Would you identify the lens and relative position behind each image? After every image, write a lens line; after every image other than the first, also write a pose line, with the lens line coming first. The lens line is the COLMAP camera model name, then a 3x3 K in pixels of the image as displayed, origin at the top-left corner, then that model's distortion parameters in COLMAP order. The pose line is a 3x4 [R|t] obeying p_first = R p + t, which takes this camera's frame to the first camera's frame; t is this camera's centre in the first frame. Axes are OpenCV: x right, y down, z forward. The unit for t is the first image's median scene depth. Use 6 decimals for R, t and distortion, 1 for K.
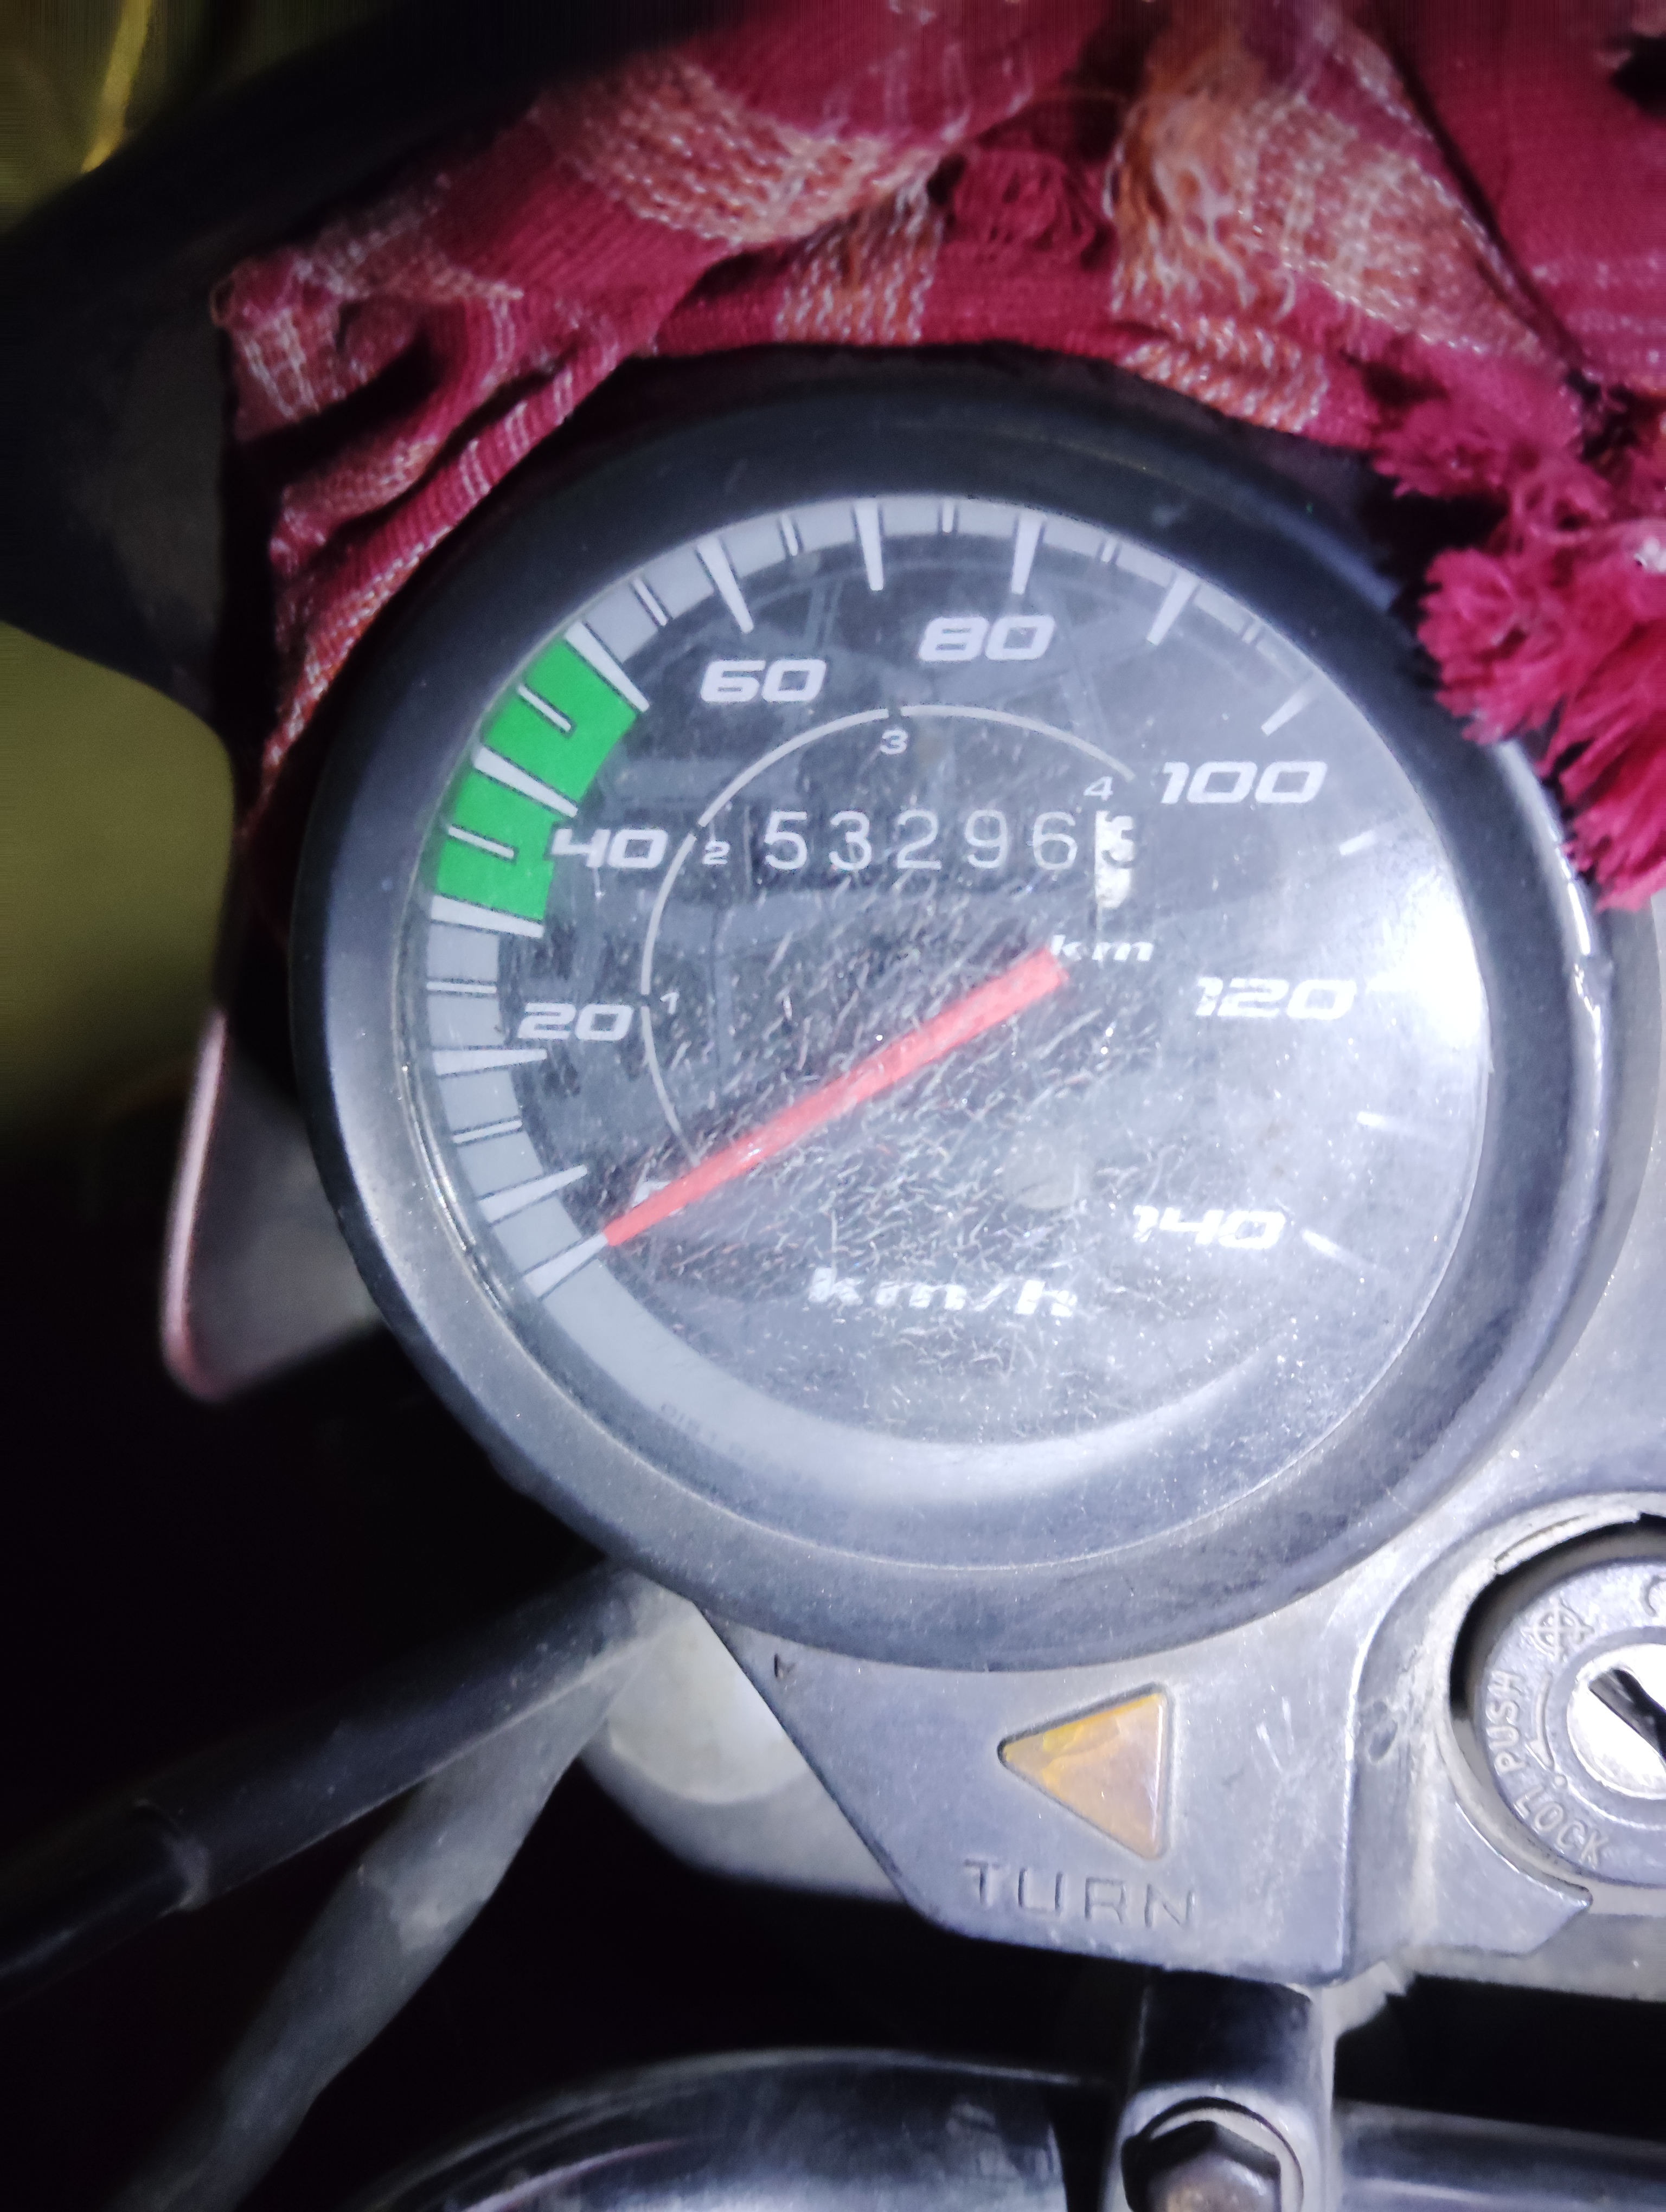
lens RADIAL K [[1903.1, 0, 844.1], [0, 1903.1, 1114.8], [0, 0, 1]] dist [0.063319, -0.188022]
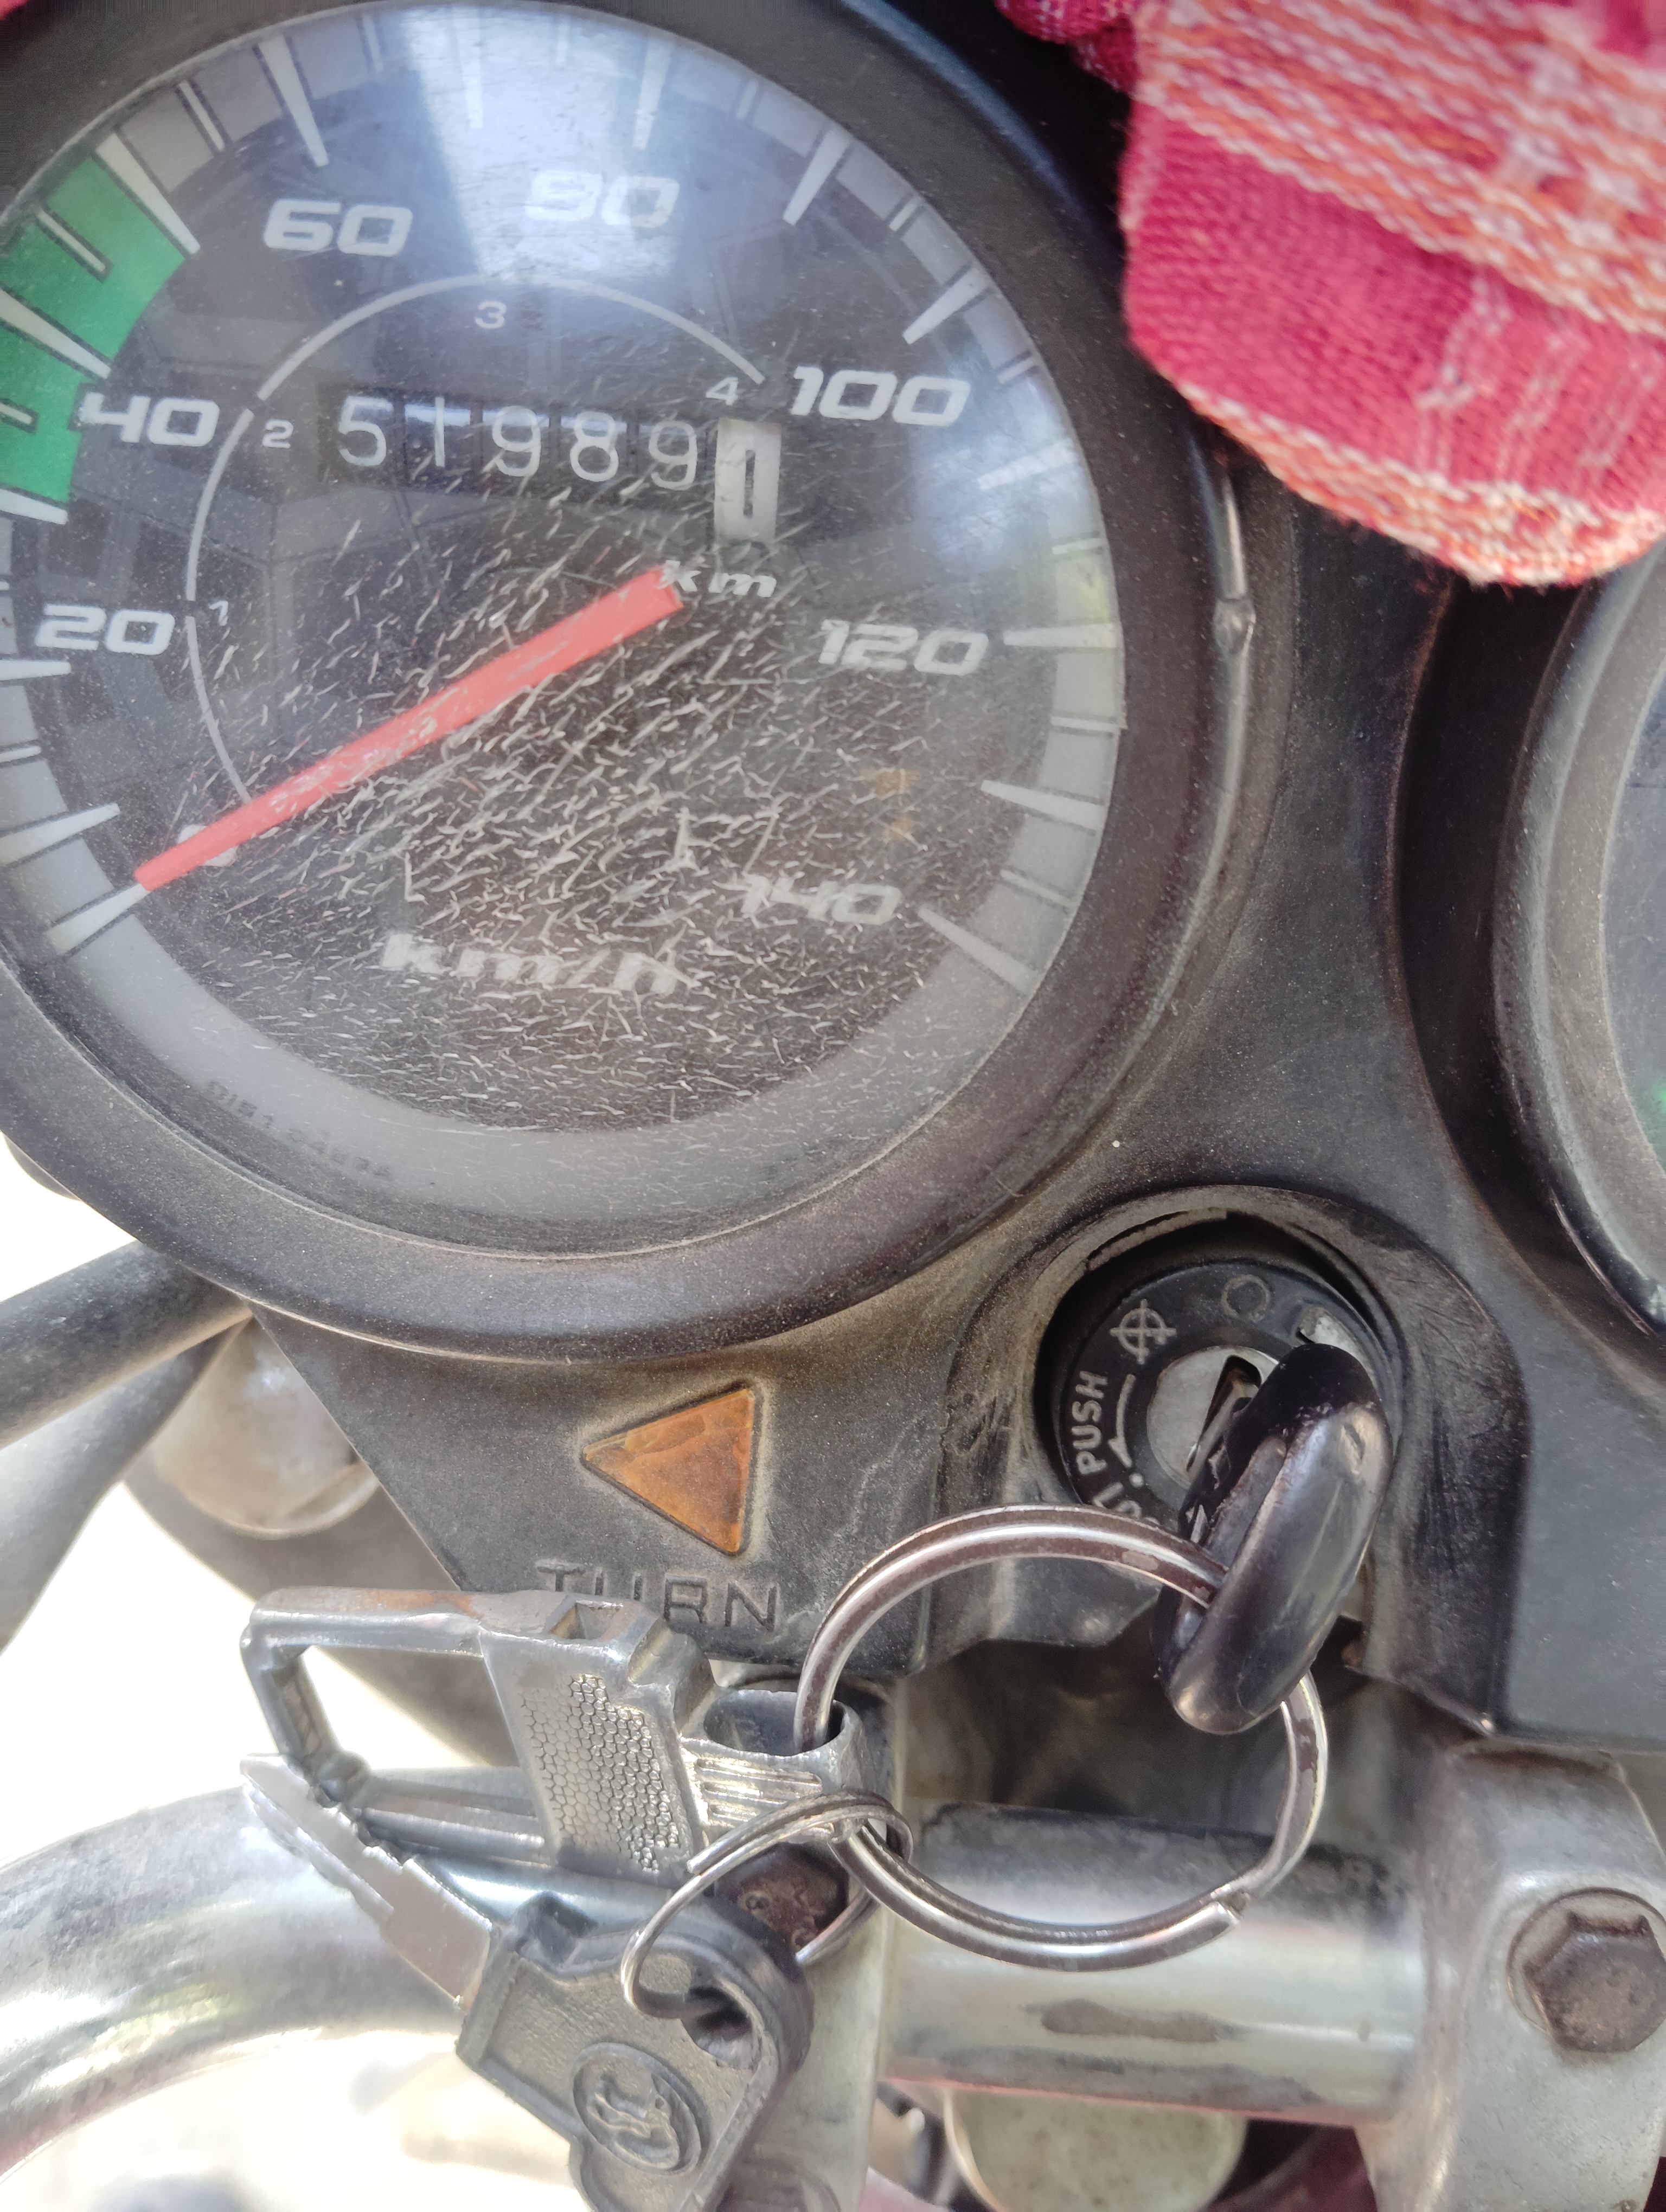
lens RADIAL K [[1903.1, 0, 850.2], [0, 1903.1, 1108.8], [0, 0, 1]] dist [0.063319, -0.188022]
pose [[0.978133, 0.024004, 0.206589, 0.014954], [-0.045735, 0.993828, 0.101070, 0.068936], [-0.202888, -0.108308, 0.973194, 0.080692]]
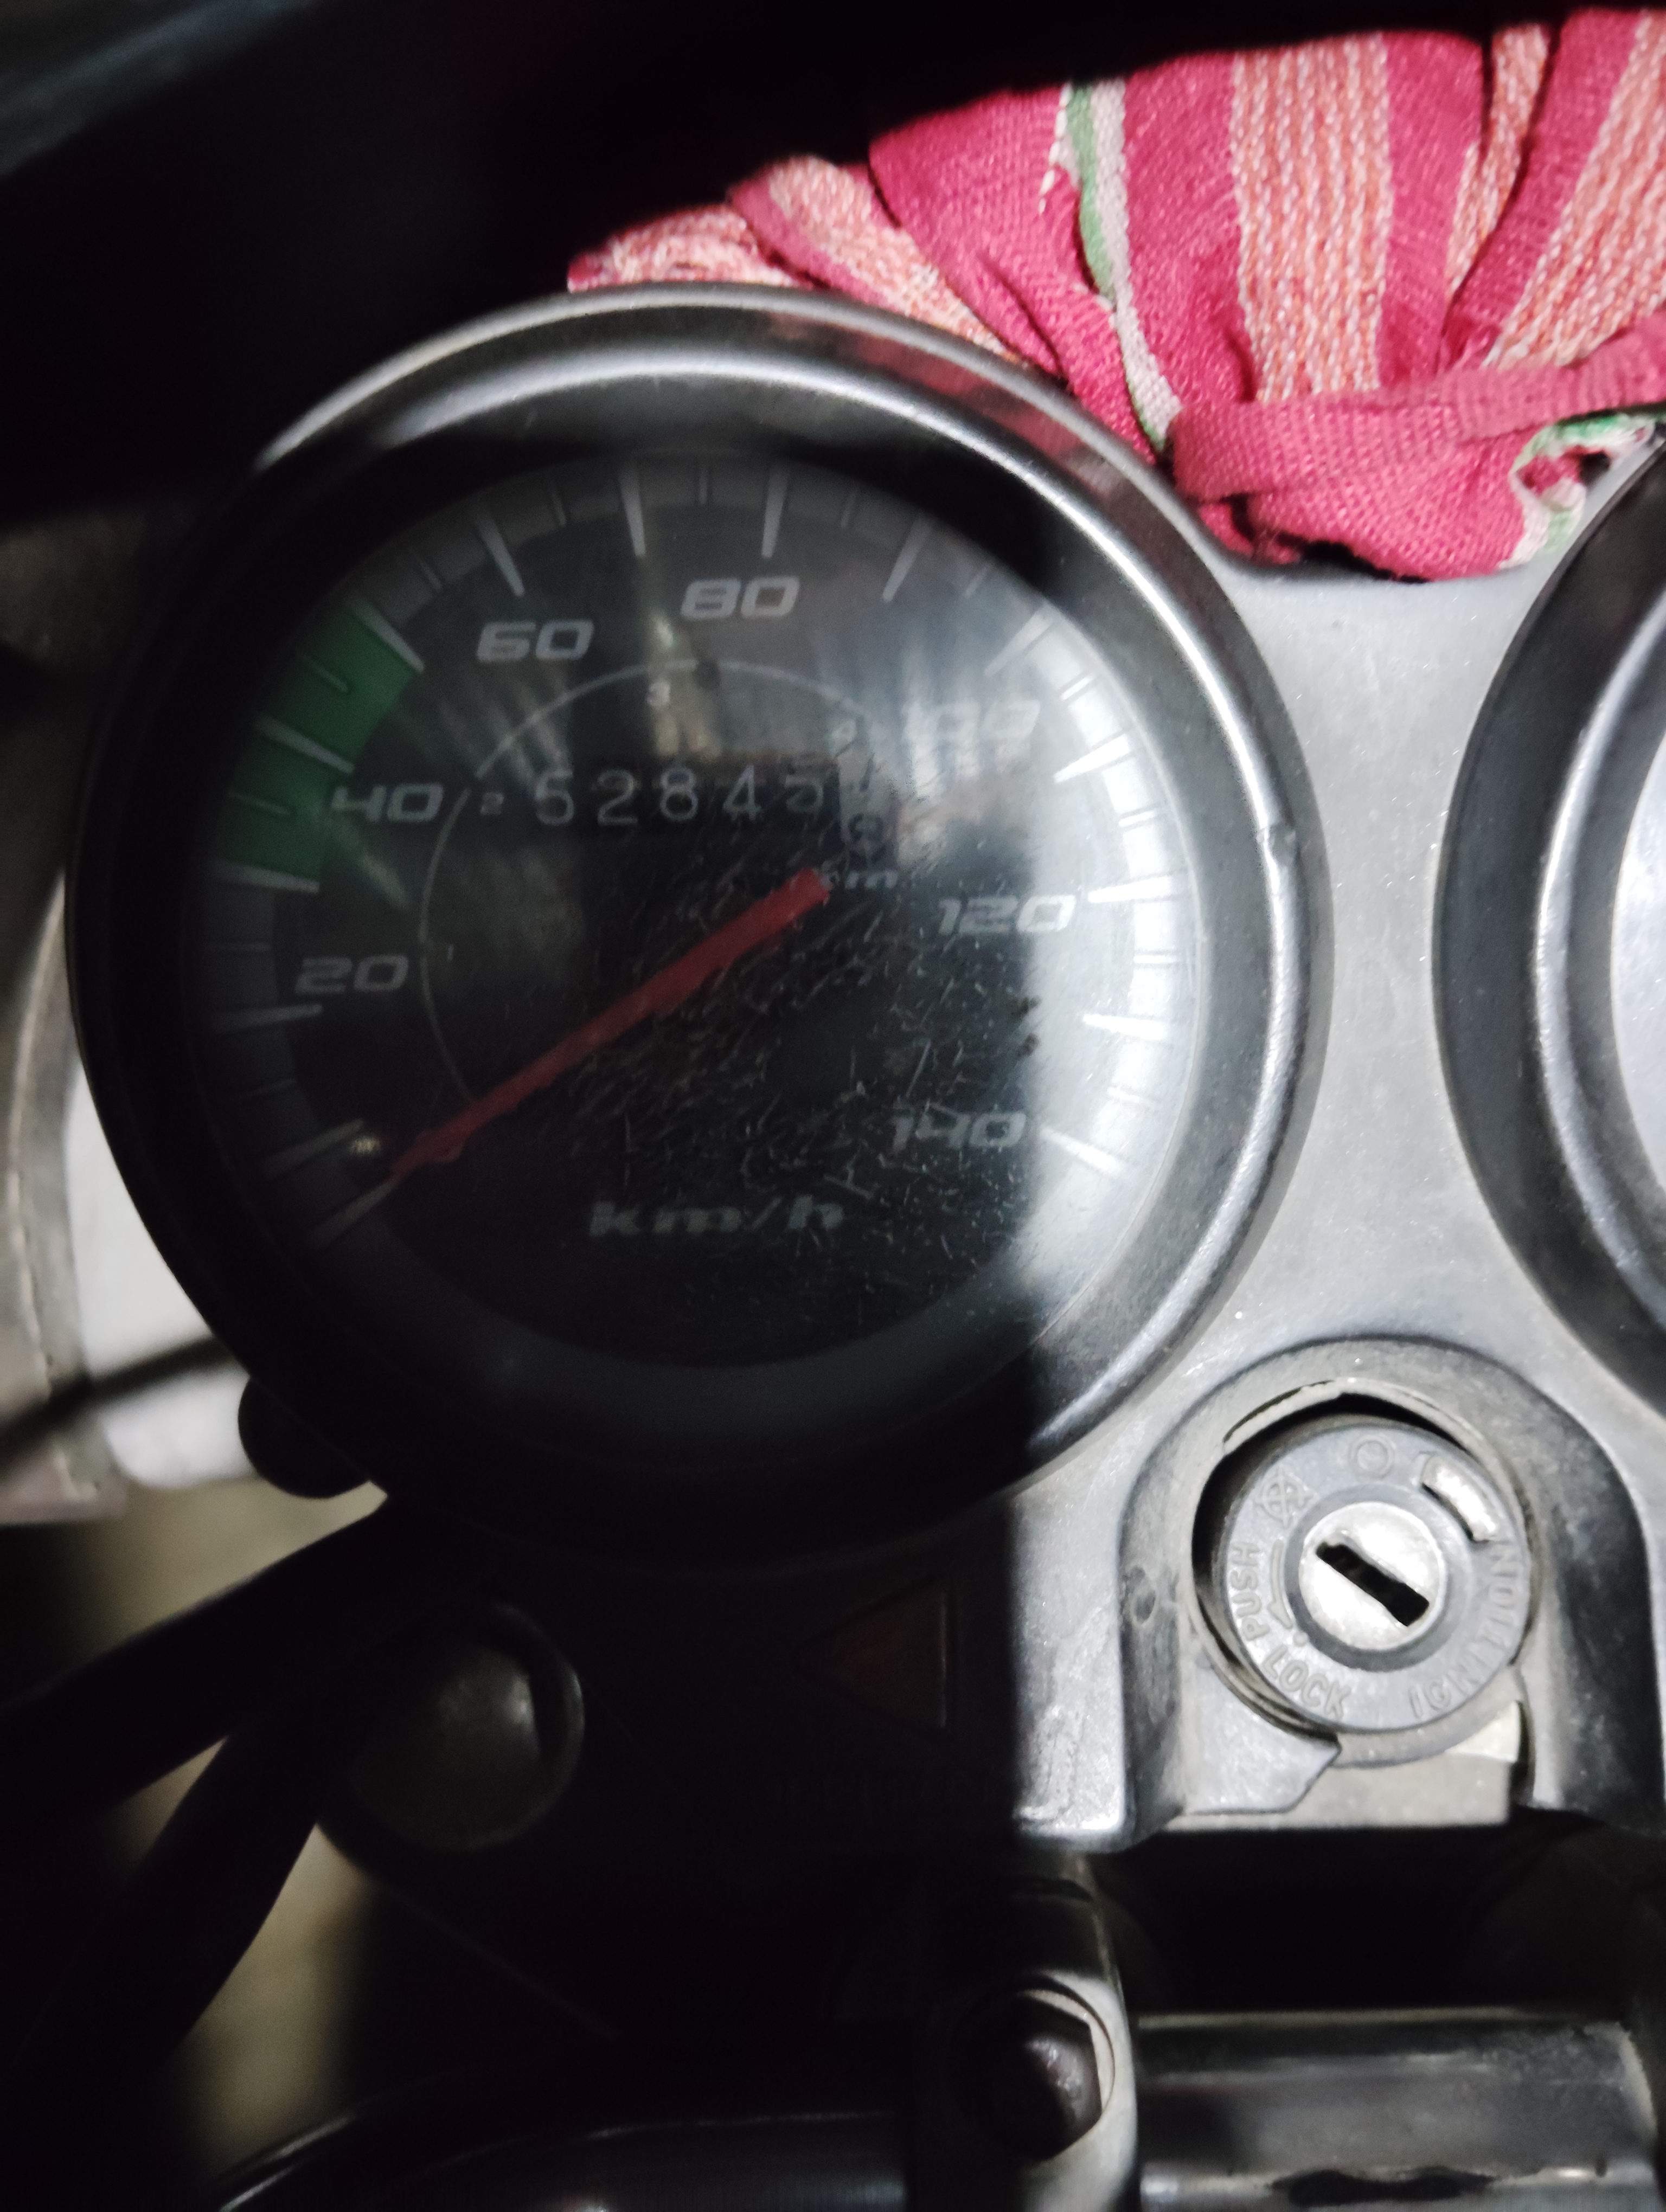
lens RADIAL K [[1903.1, 0, 839.5], [0, 1903.1, 1108.3], [0, 0, 1]] dist [0.063319, -0.188022]
pose [[0.977422, -0.036773, 0.208073, -0.110715], [0.065430, 0.989012, -0.132565, 0.196421], [-0.200912, 0.143186, 0.969088, -0.058647]]
